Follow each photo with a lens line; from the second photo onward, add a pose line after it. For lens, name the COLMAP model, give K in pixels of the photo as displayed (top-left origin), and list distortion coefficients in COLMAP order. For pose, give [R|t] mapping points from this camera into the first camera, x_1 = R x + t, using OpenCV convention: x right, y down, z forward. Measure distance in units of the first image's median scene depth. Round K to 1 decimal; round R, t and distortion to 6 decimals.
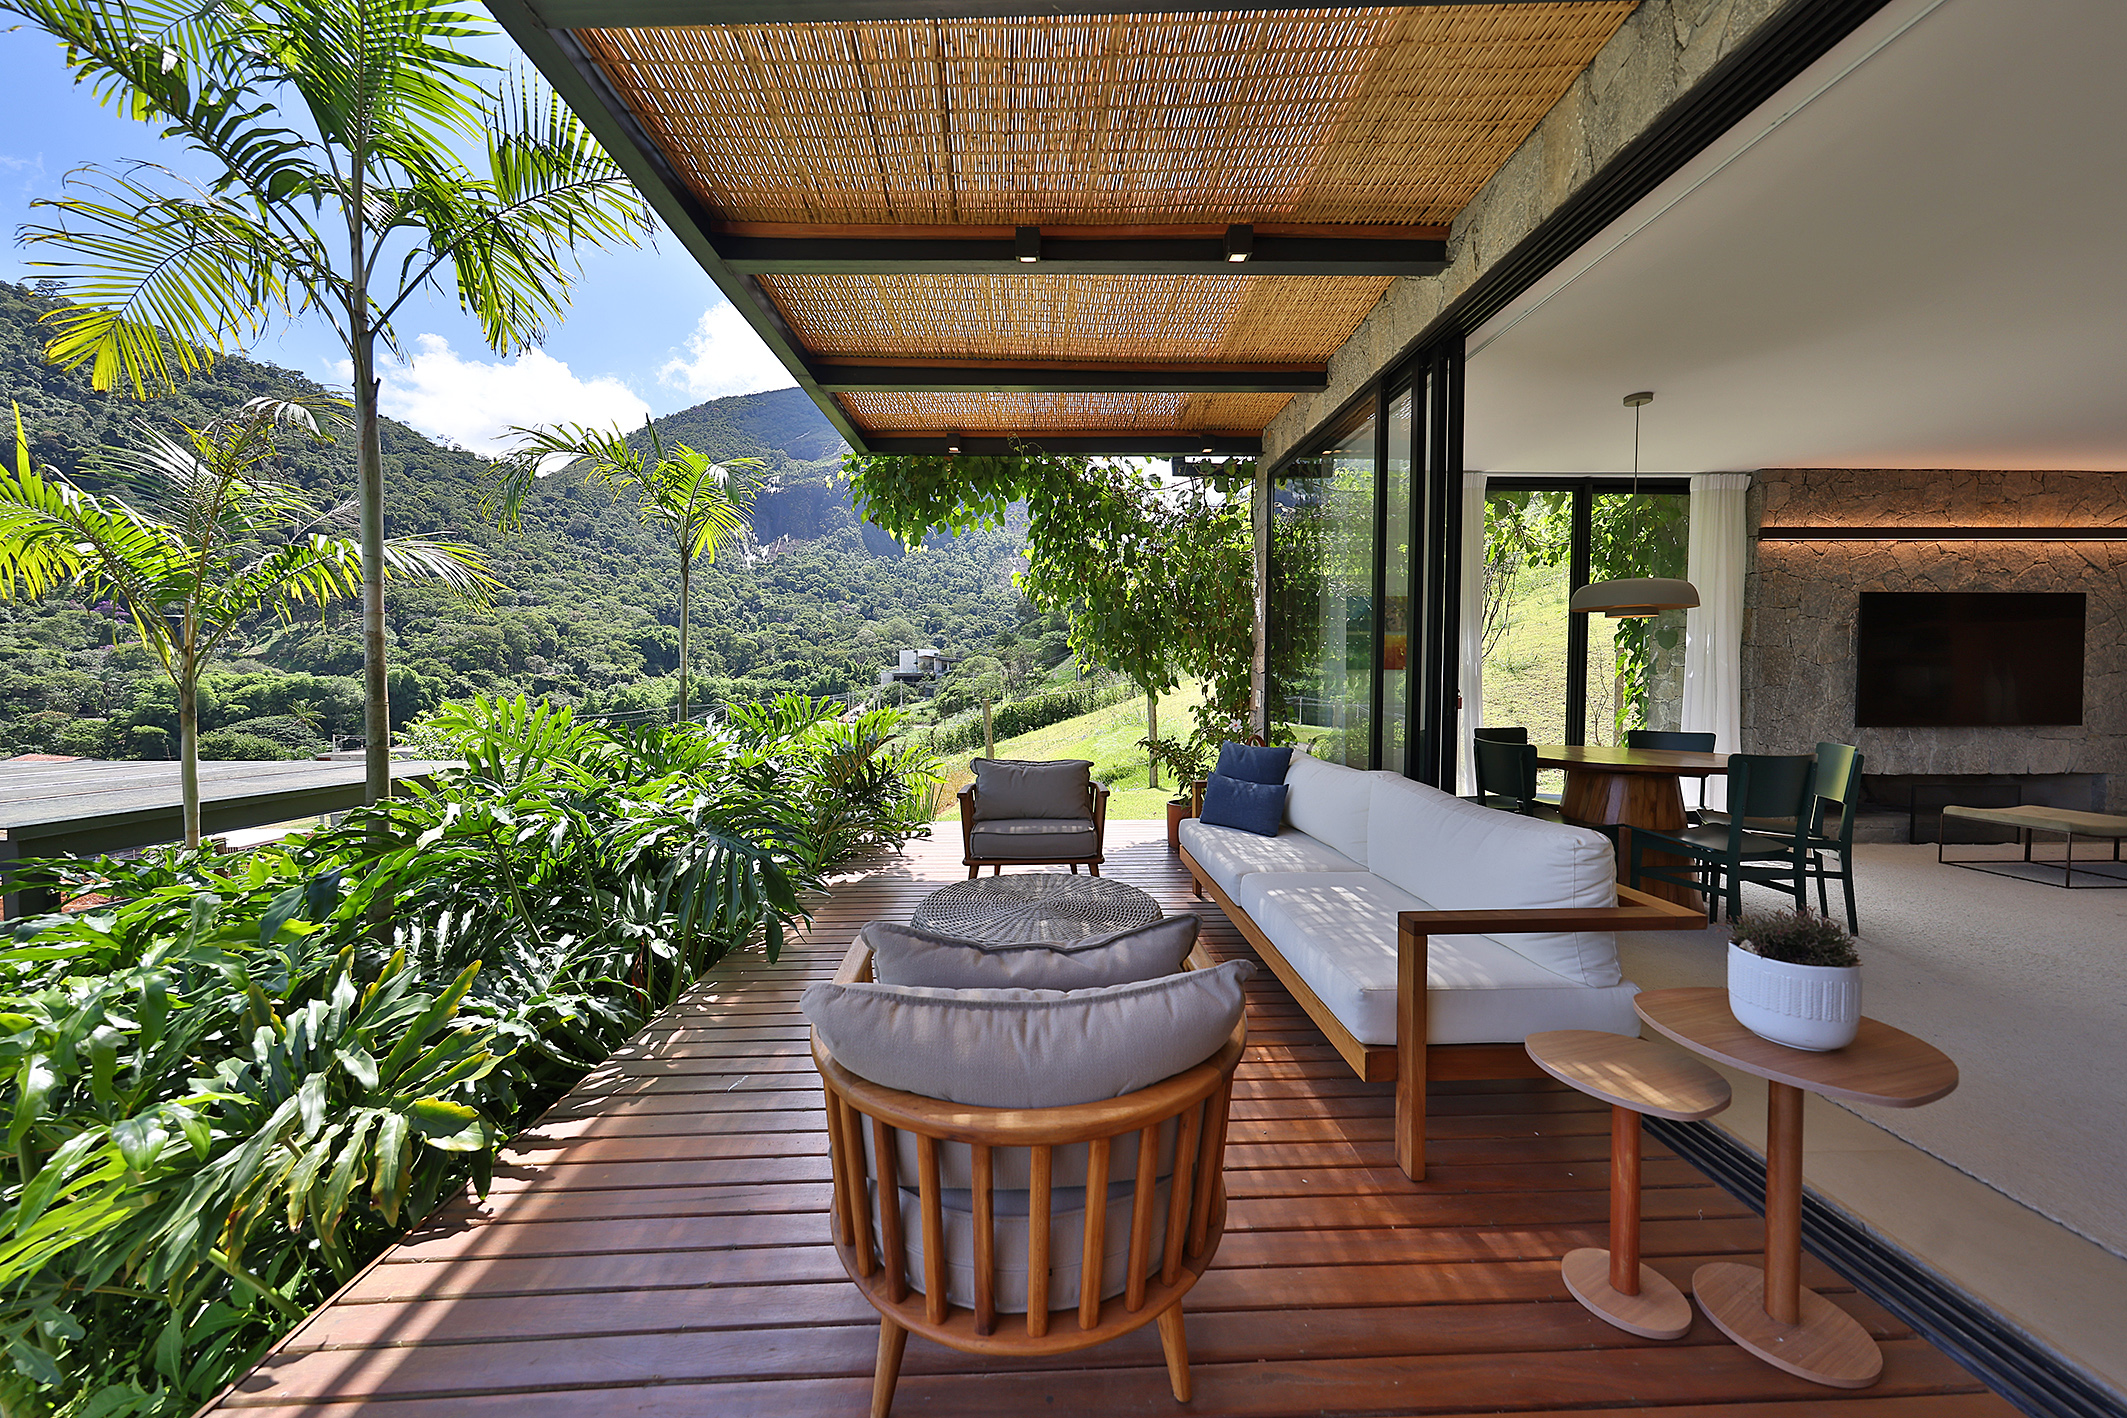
lens RADIAL K [[741.0, 0, 1056.1], [0, 741.0, 703.1], [0, 0, 1]] dist [-0.000223, 0.000014]
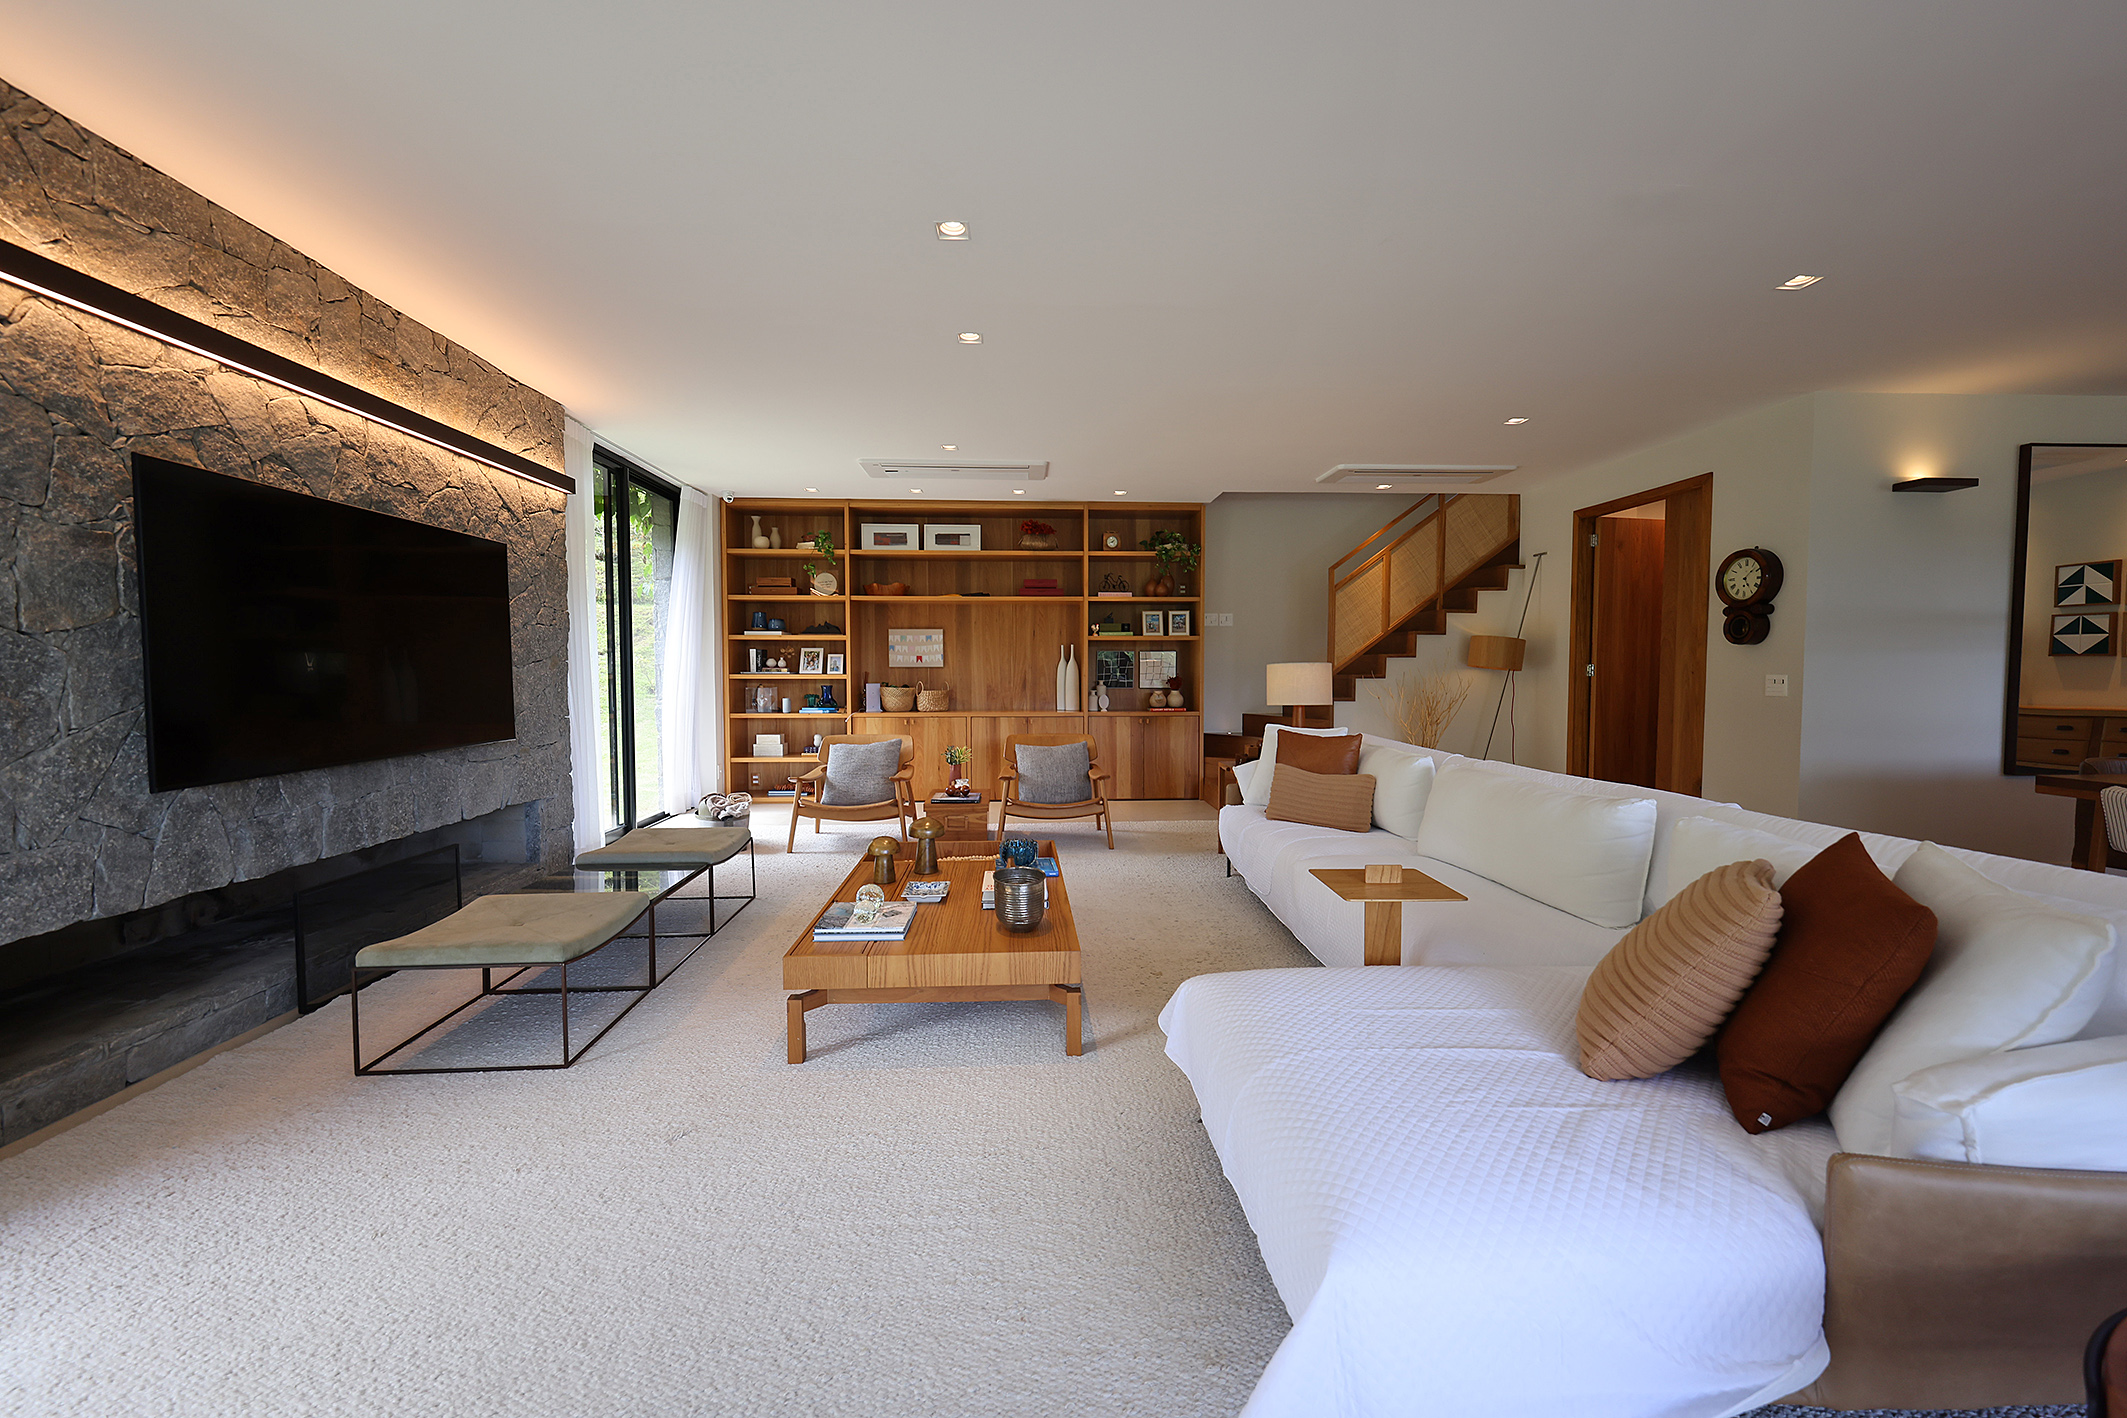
lens RADIAL K [[800.9, 0, 1059.8], [0, 800.9, 703.7], [0, 0, 1]] dist [-0.000366, 0.000109]
pose [[-0.033324, -0.044946, 0.998433, 0.624504], [0.036240, 0.998277, 0.046149, -0.017788], [-0.998787, 0.037721, -0.031638, 0.514375]]
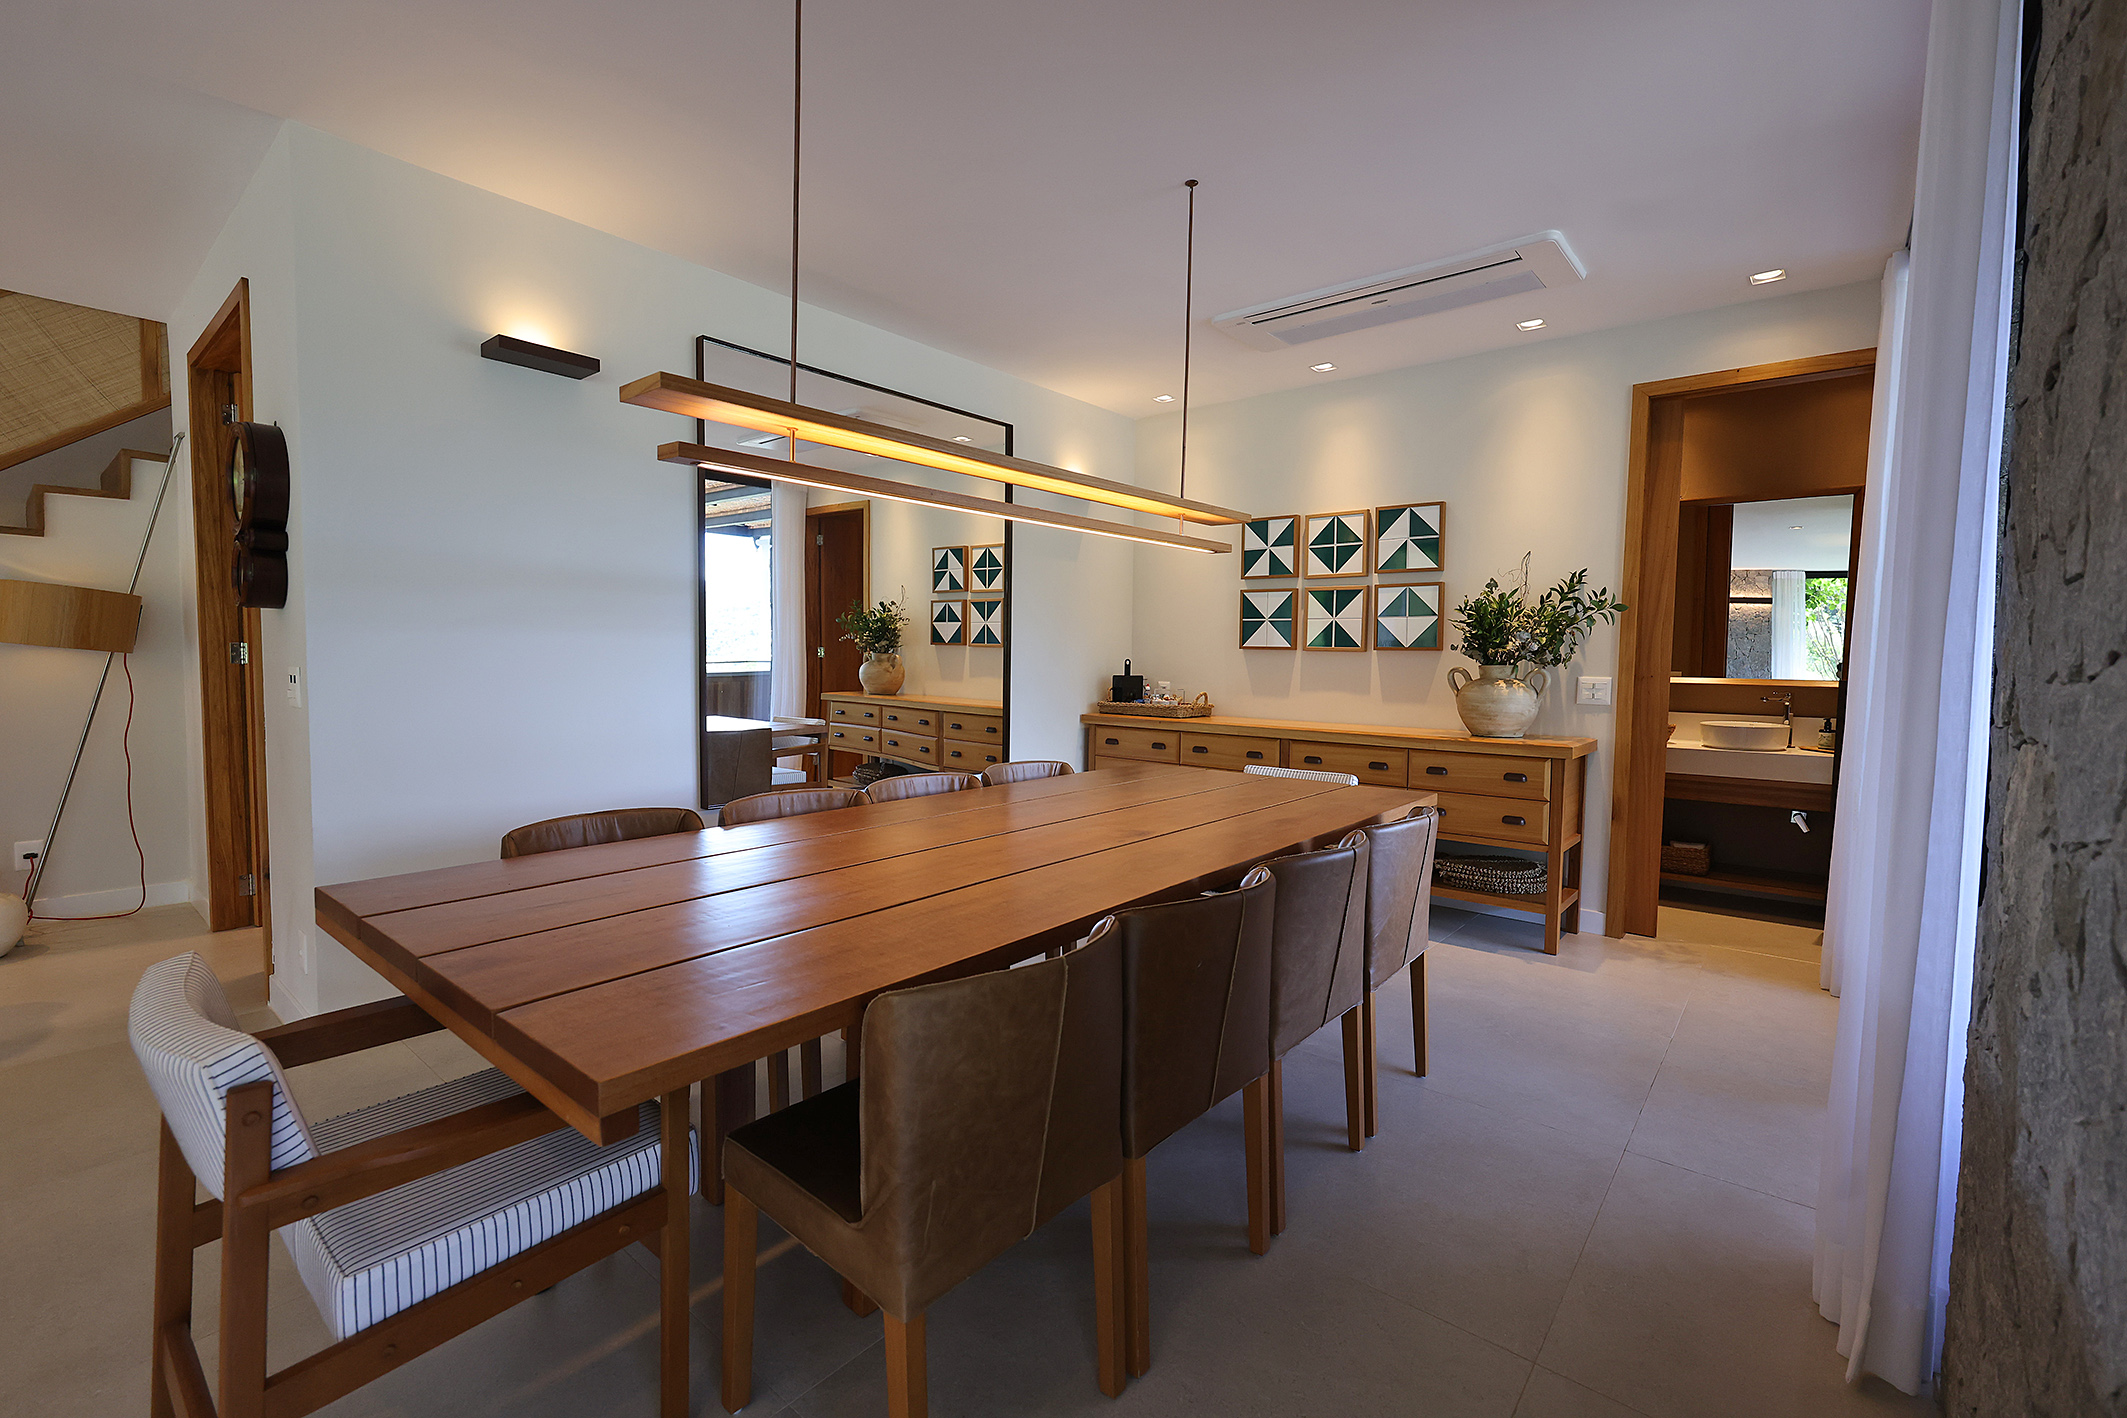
lens RADIAL K [[910.0, 0, 1057.1], [0, 910.0, 708.0], [0, 0, 1]] dist [-0.003319, -0.000316]
pose [[-0.750374, -0.048123, 0.659259, 0.803759], [0.010144, 0.996391, 0.084278, 0.004692], [-0.660935, 0.069928, -0.747178, -0.212636]]
